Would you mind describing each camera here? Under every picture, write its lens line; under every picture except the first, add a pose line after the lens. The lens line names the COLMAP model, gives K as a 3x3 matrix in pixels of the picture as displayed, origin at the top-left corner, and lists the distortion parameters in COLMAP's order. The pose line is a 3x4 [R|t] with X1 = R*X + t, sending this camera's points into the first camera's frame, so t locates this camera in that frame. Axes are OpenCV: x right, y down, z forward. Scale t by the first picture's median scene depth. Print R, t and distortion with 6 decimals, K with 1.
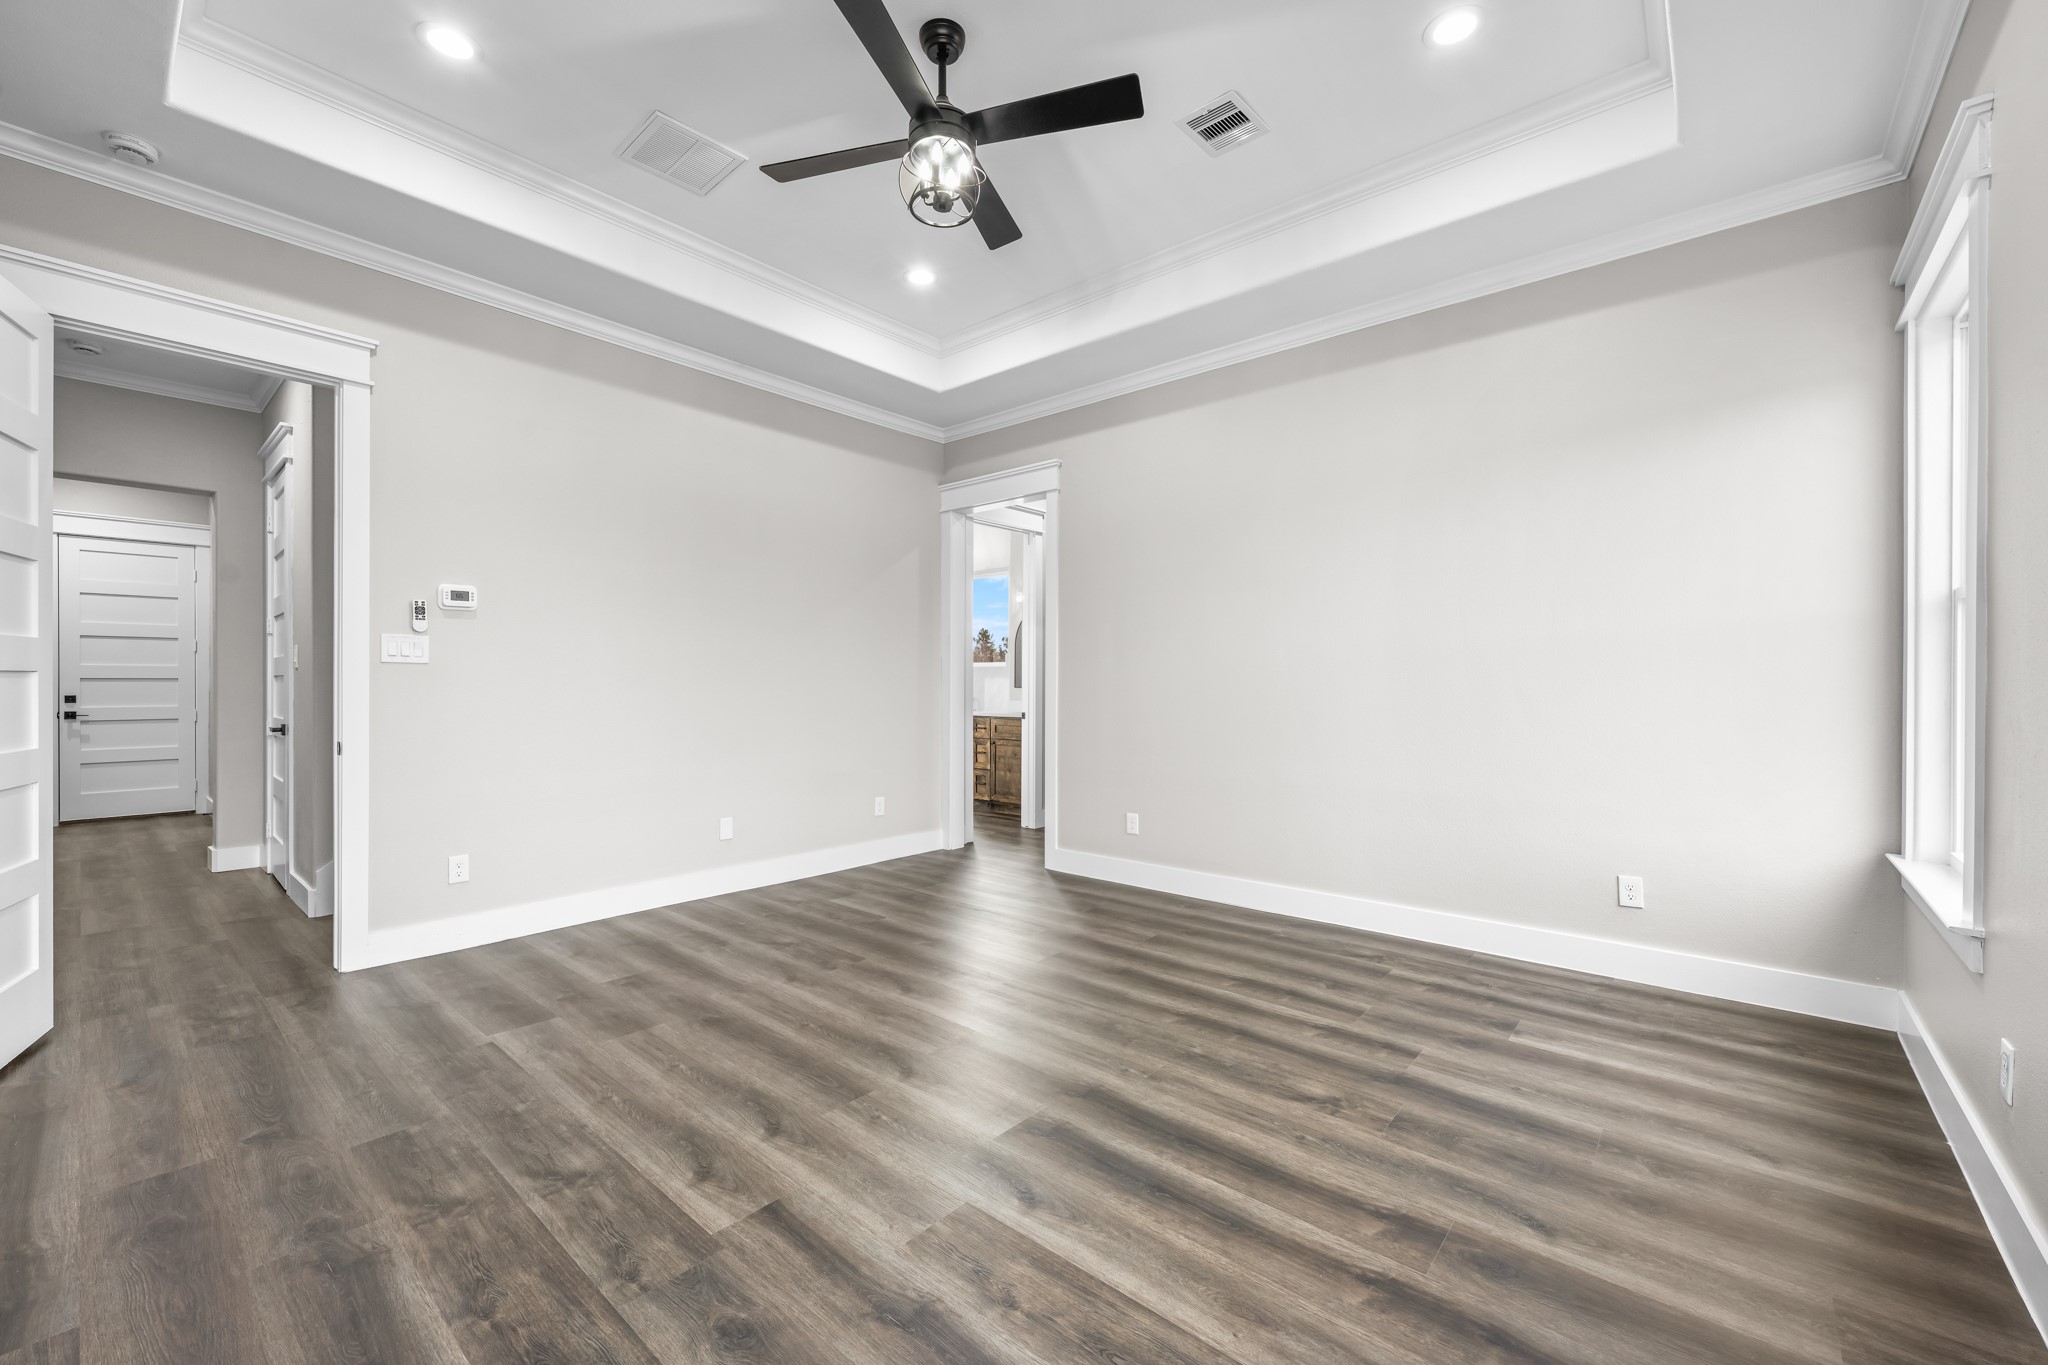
lens RADIAL K [[813.9, 0, 1027.6], [0, 813.9, 708.6], [0, 0, 1]] dist [0.000265, 0.000017]
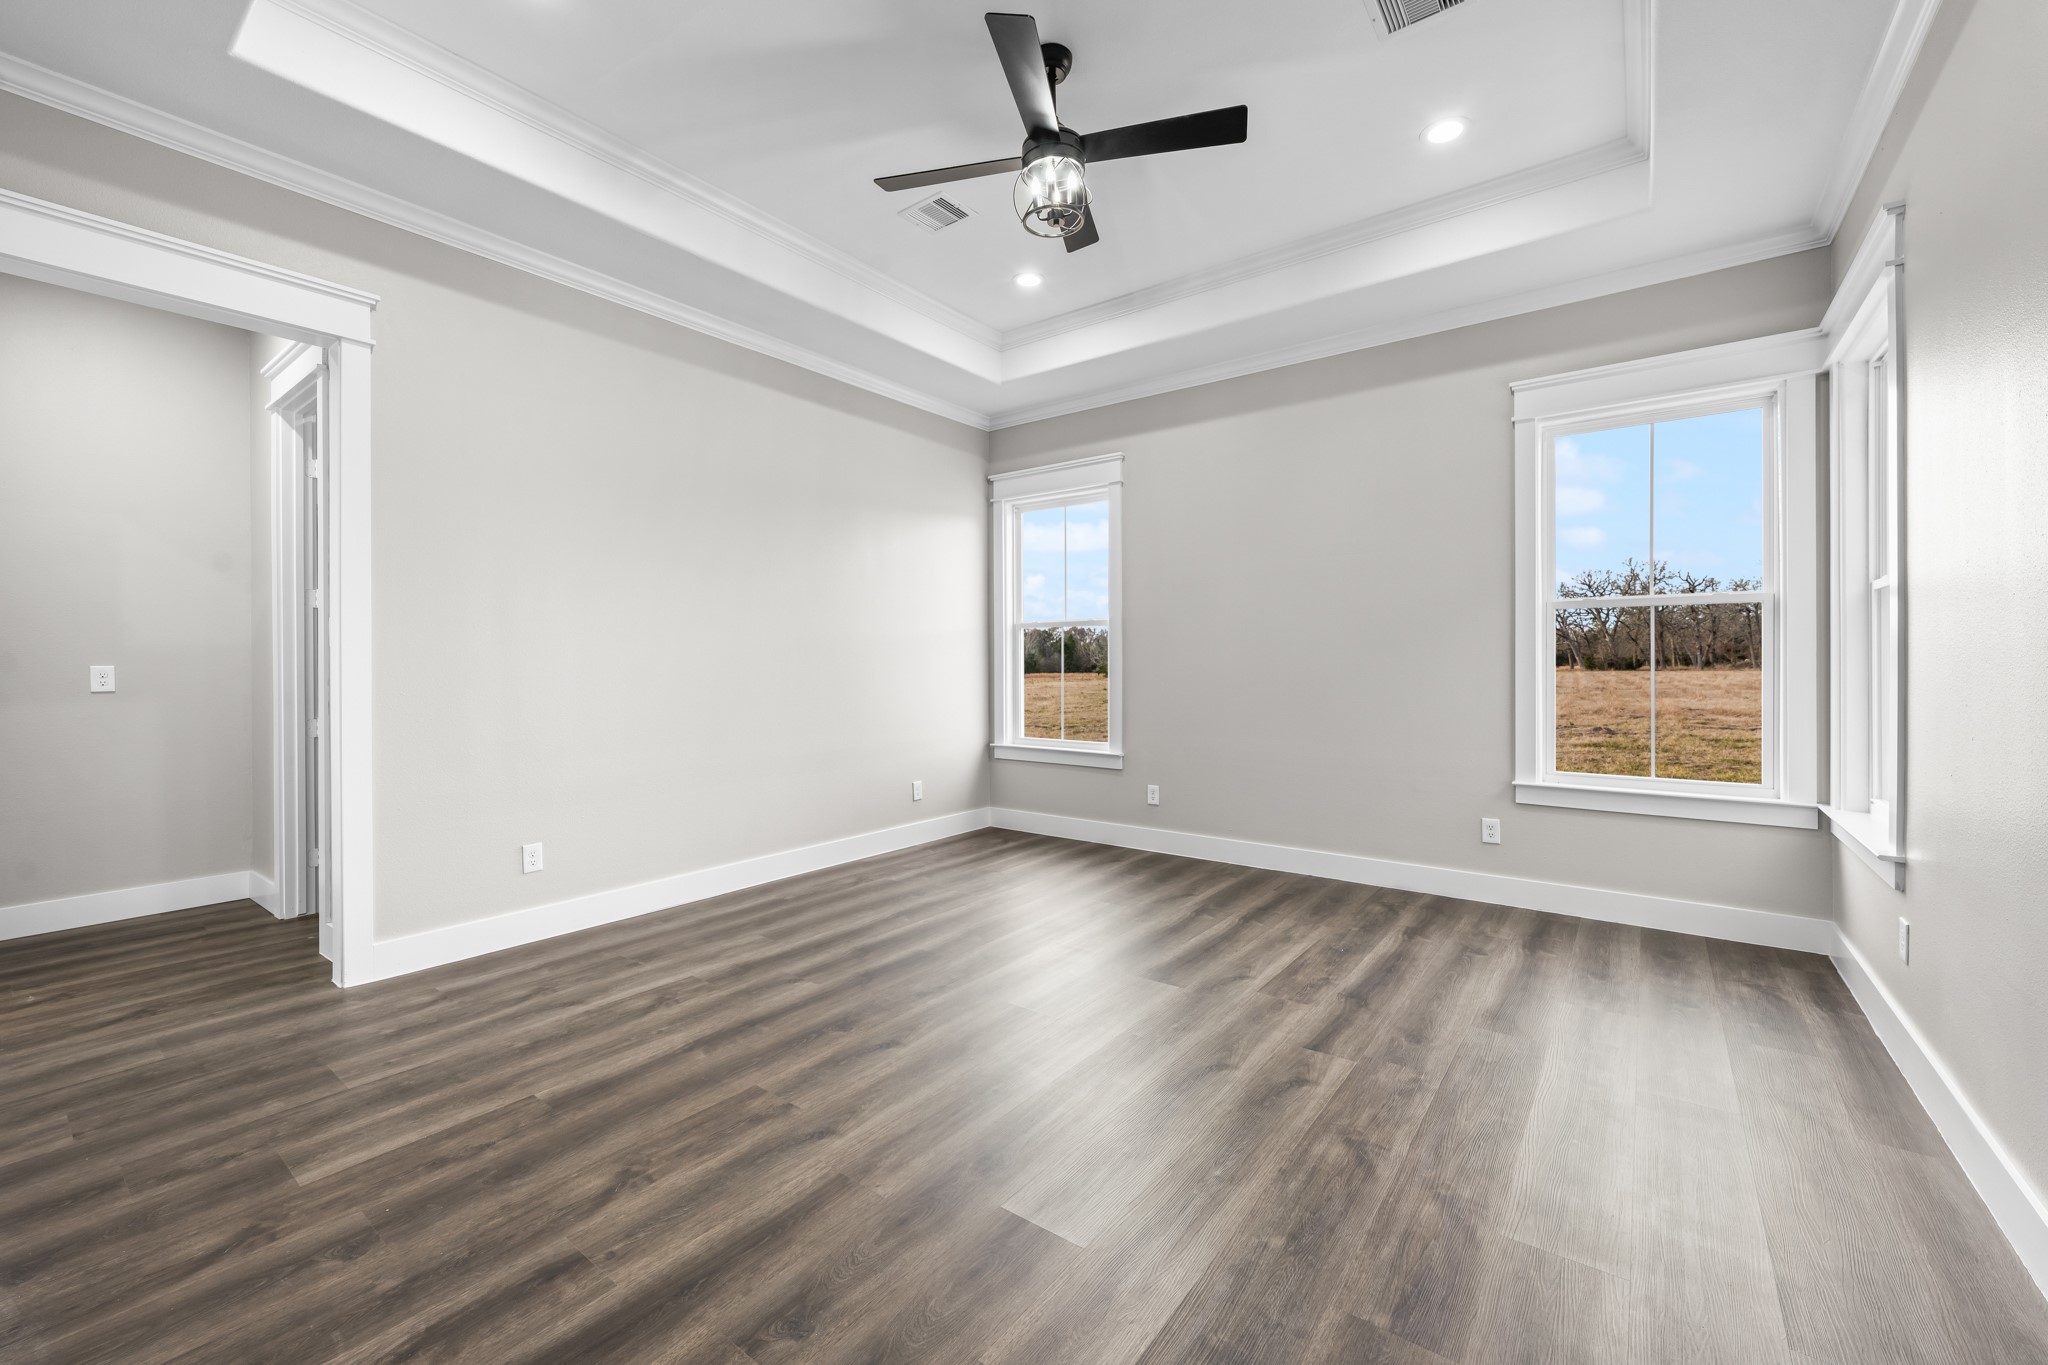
lens RADIAL K [[820.3, 0, 1016.4], [0, 820.3, 660.0], [0, 0, 1]] dist [-0.000753, -0.000105]
pose [[-0.052518, 0.003078, 0.998615, -1.200128], [0.035497, 0.999369, -0.001213, -0.040906], [-0.997989, 0.035384, -0.052594, 1.111675]]
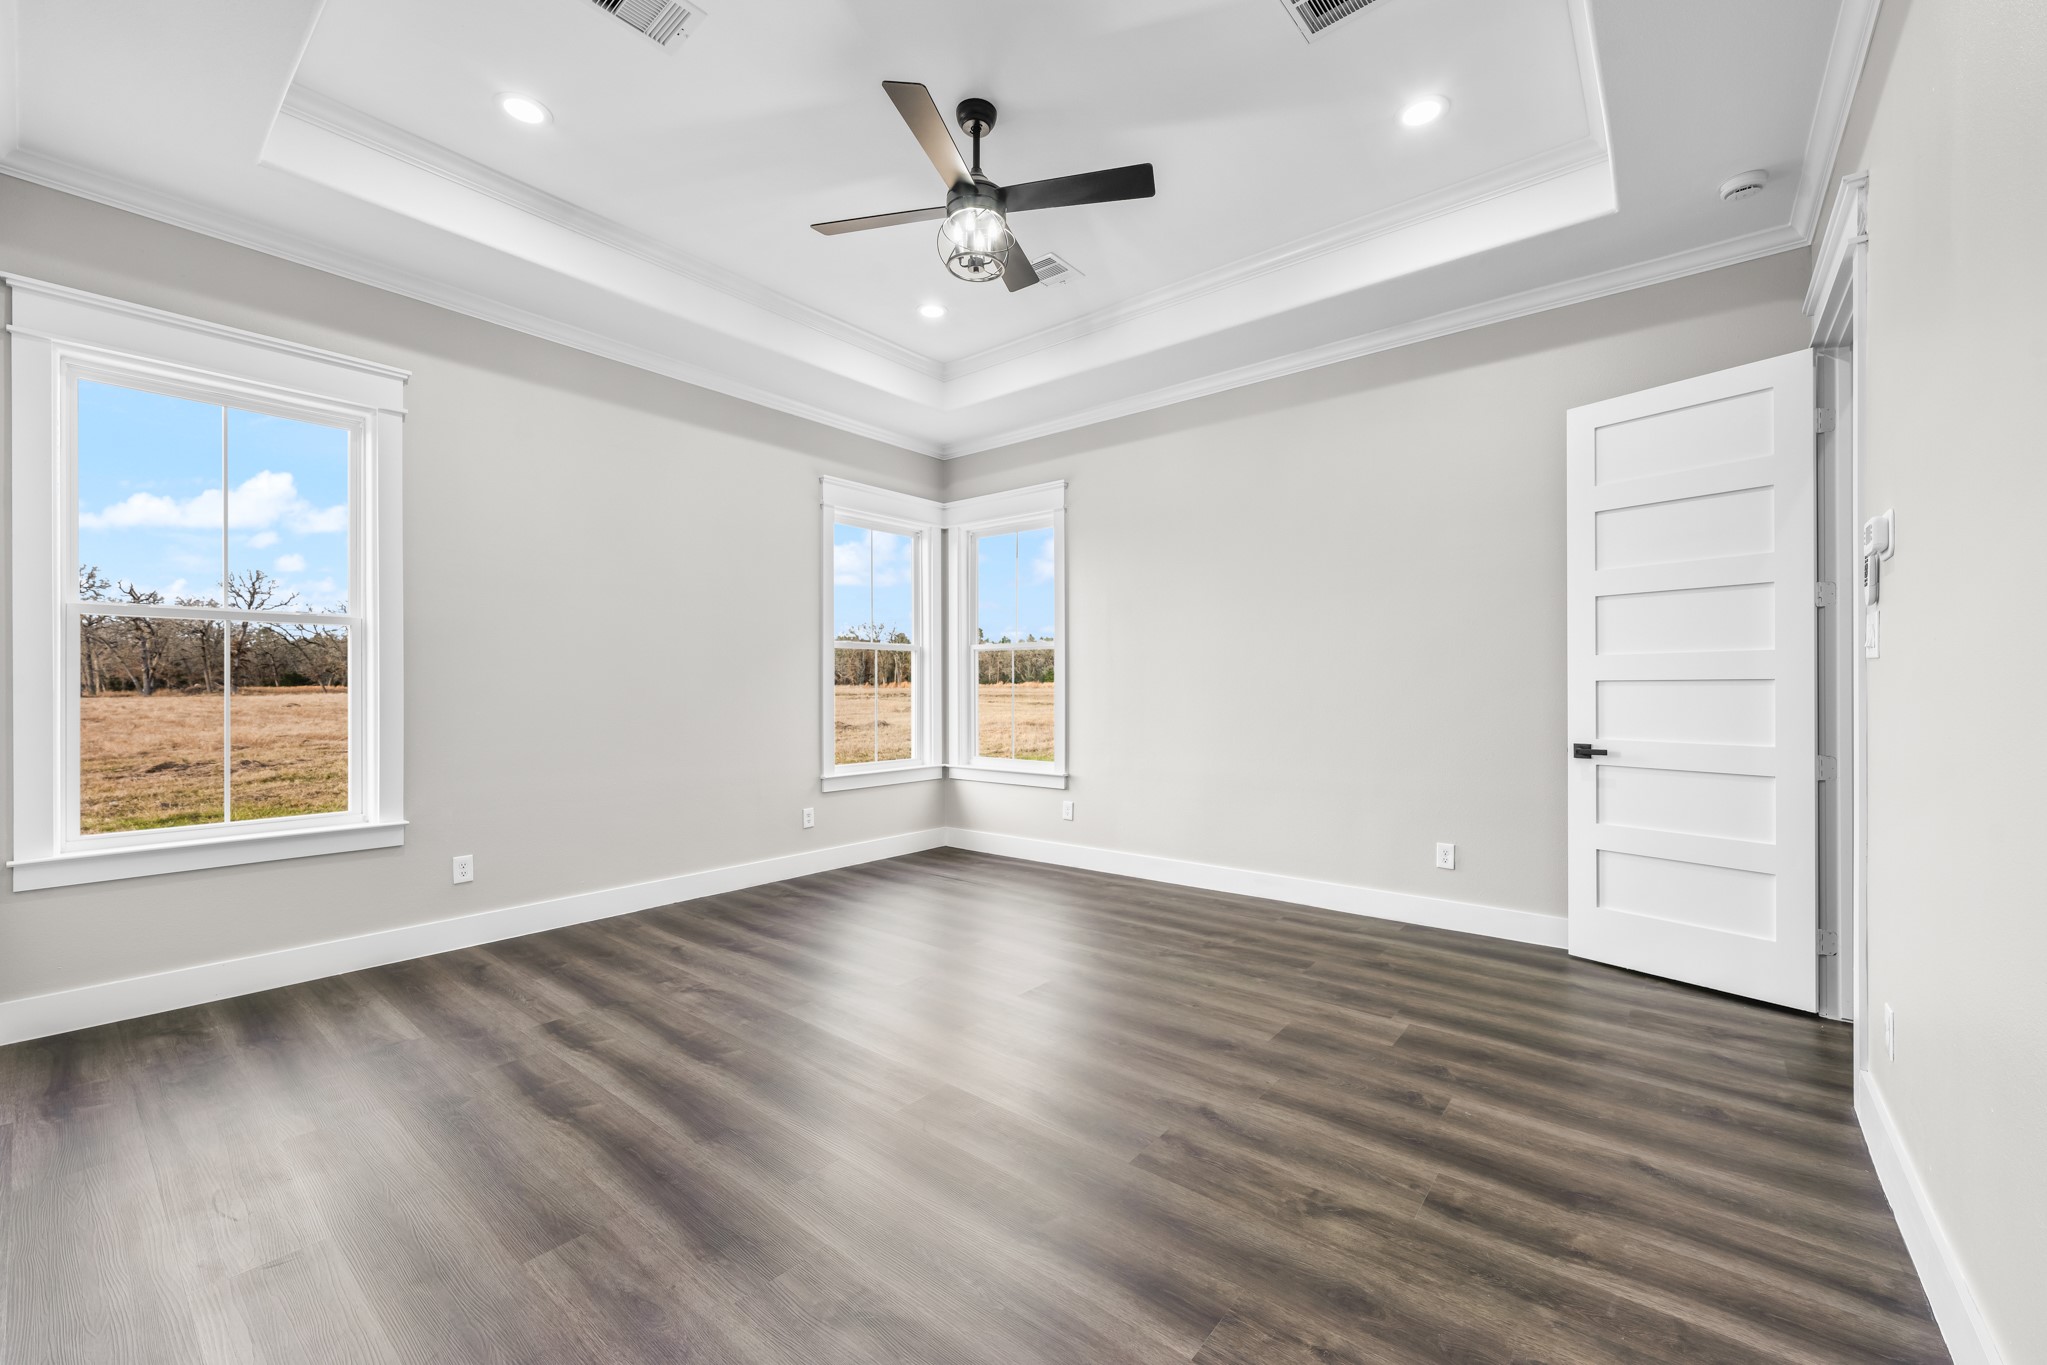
lens RADIAL K [[820.2, 0, 1030.1], [0, 820.2, 684.5], [0, 0, 1]] dist [0.000188, 0.000031]
pose [[-0.999585, -0.001581, -0.028765, -0.148741], [-0.002468, 0.999522, 0.030831, -0.073458], [0.028702, 0.030889, -0.999111, 2.158976]]
